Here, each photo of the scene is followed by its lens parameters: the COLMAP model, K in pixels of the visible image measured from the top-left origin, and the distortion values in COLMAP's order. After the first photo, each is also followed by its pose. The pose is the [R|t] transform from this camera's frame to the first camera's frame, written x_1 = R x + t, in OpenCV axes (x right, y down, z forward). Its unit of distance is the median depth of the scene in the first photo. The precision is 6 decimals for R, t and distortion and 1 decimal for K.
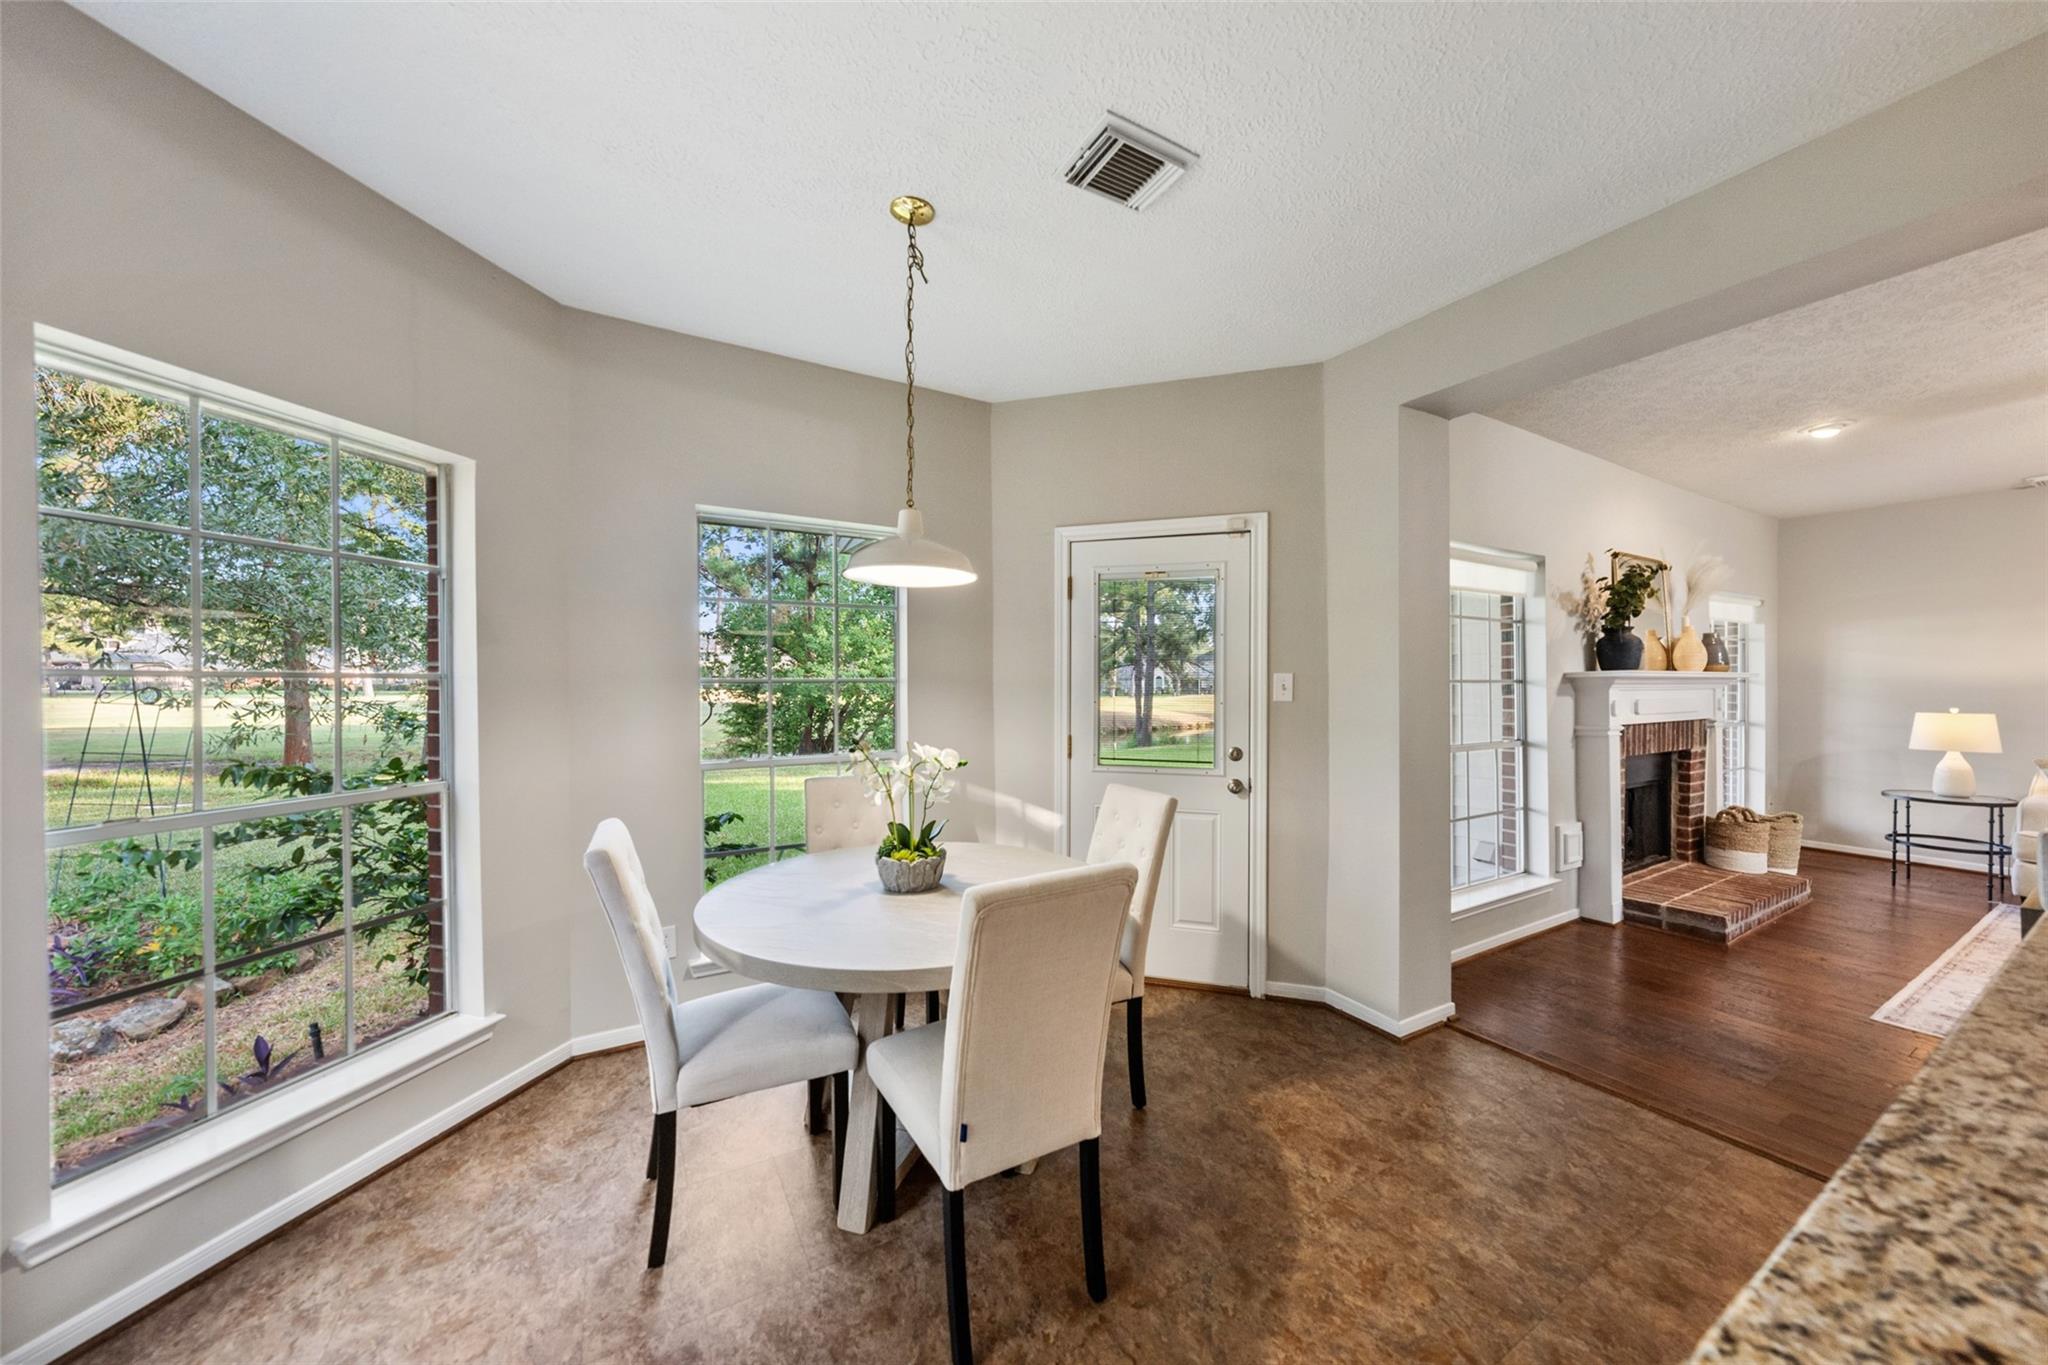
lens RADIAL K [[702.5, 0, 1017.8], [0, 702.5, 688.4], [0, 0, 1]] dist [-0.000151, 0.000292]
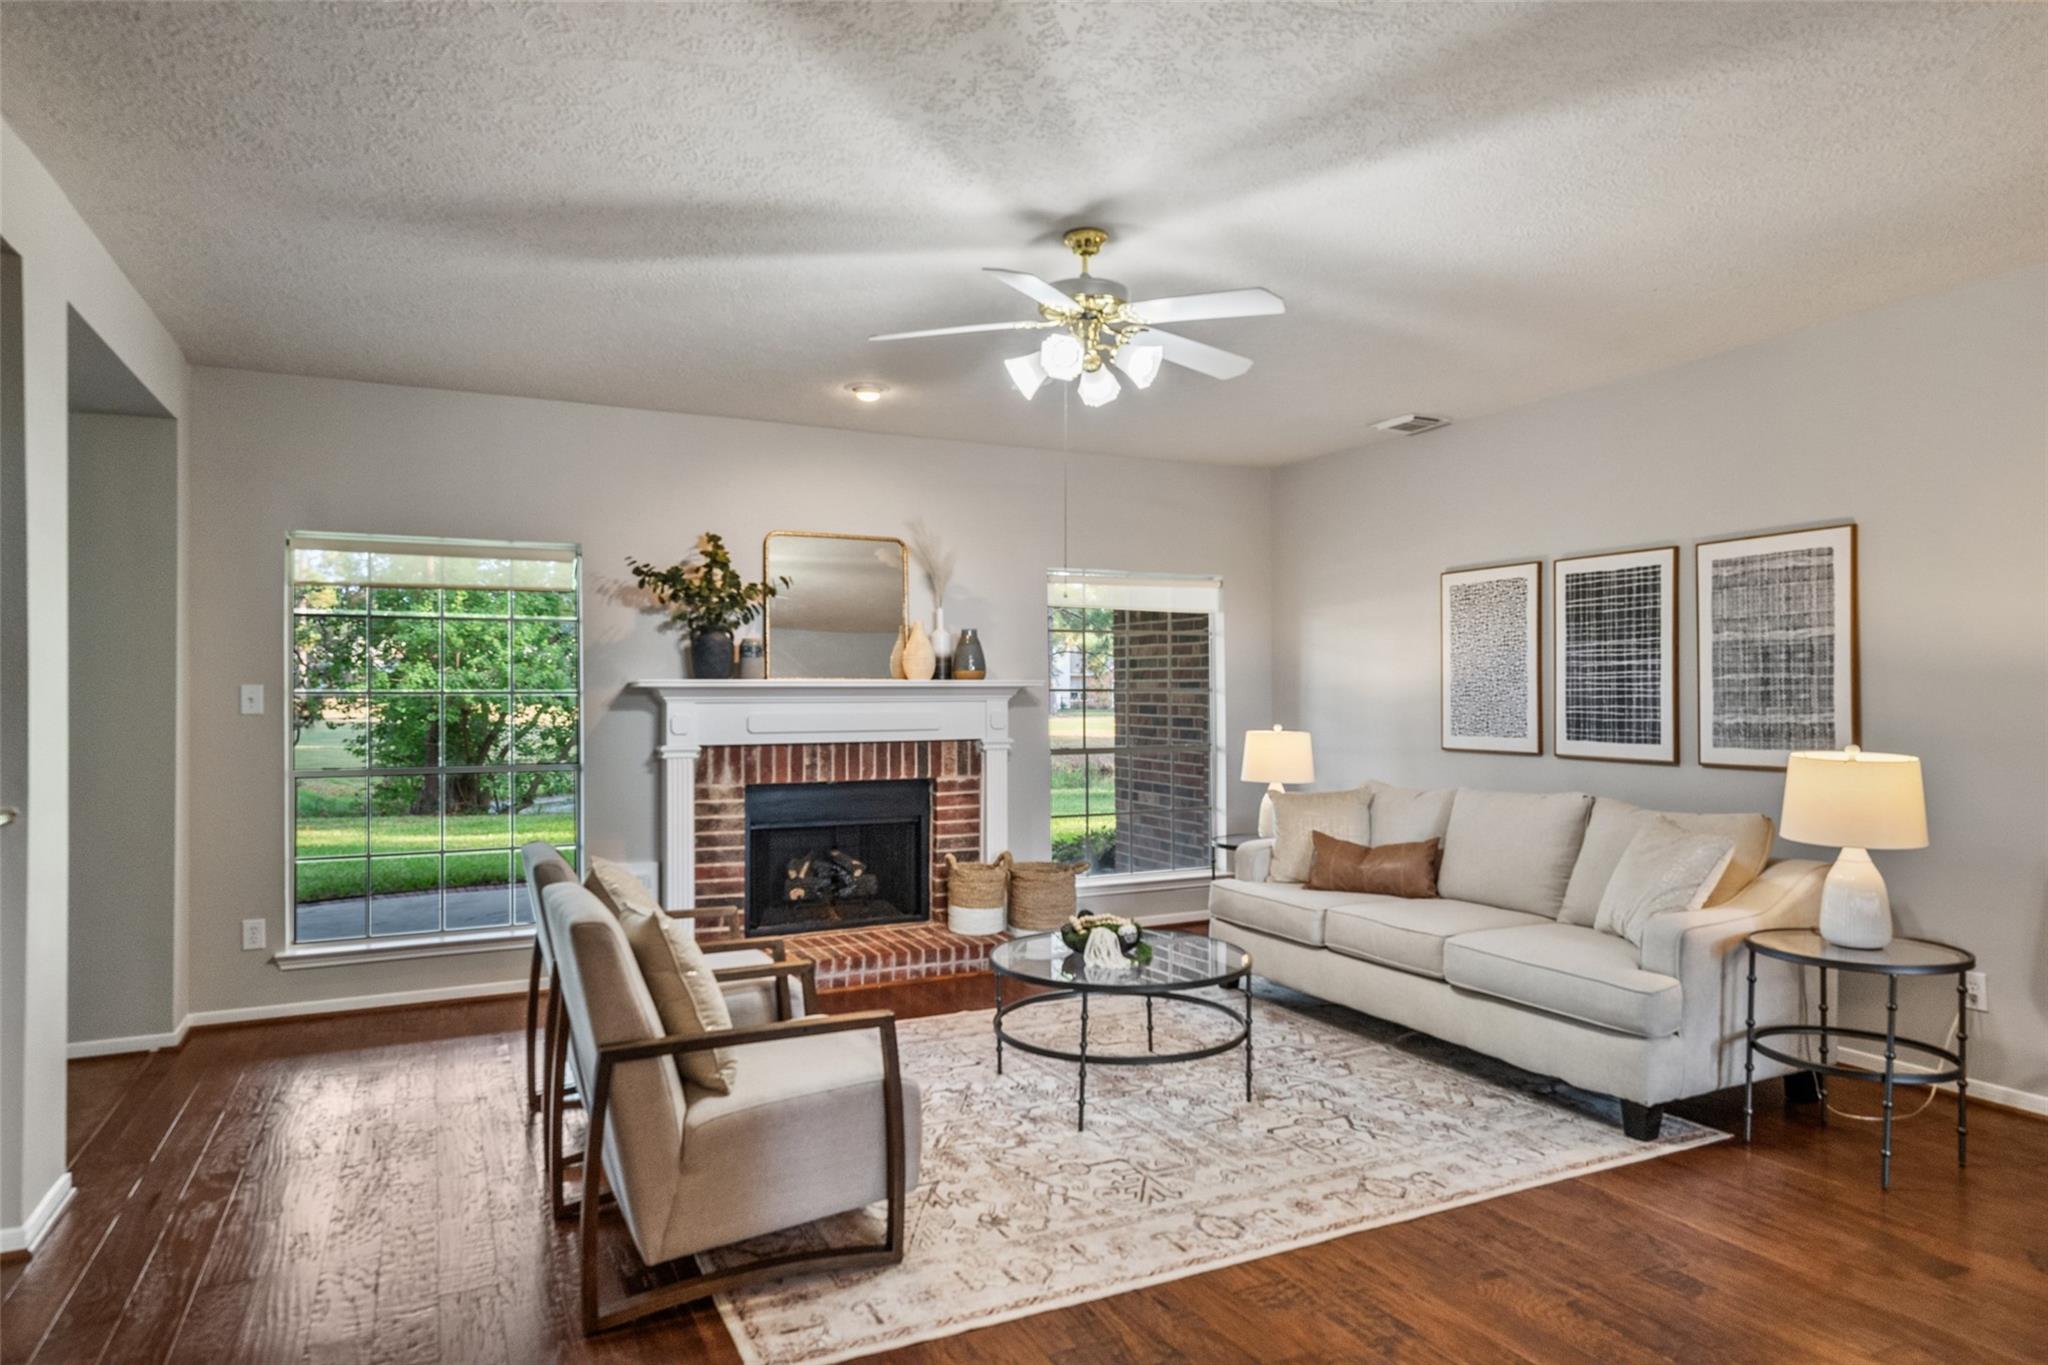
lens RADIAL K [[1205.1, 0, 1017.7], [0, 1205.1, 685.3], [0, 0, 1]] dist [0.007278, 0.000087]
pose [[0.997649, -0.001981, -0.068497, 1.325107], [0.001118, 0.999919, -0.012640, -0.000049], [0.068517, 0.012534, 0.997571, -0.391339]]
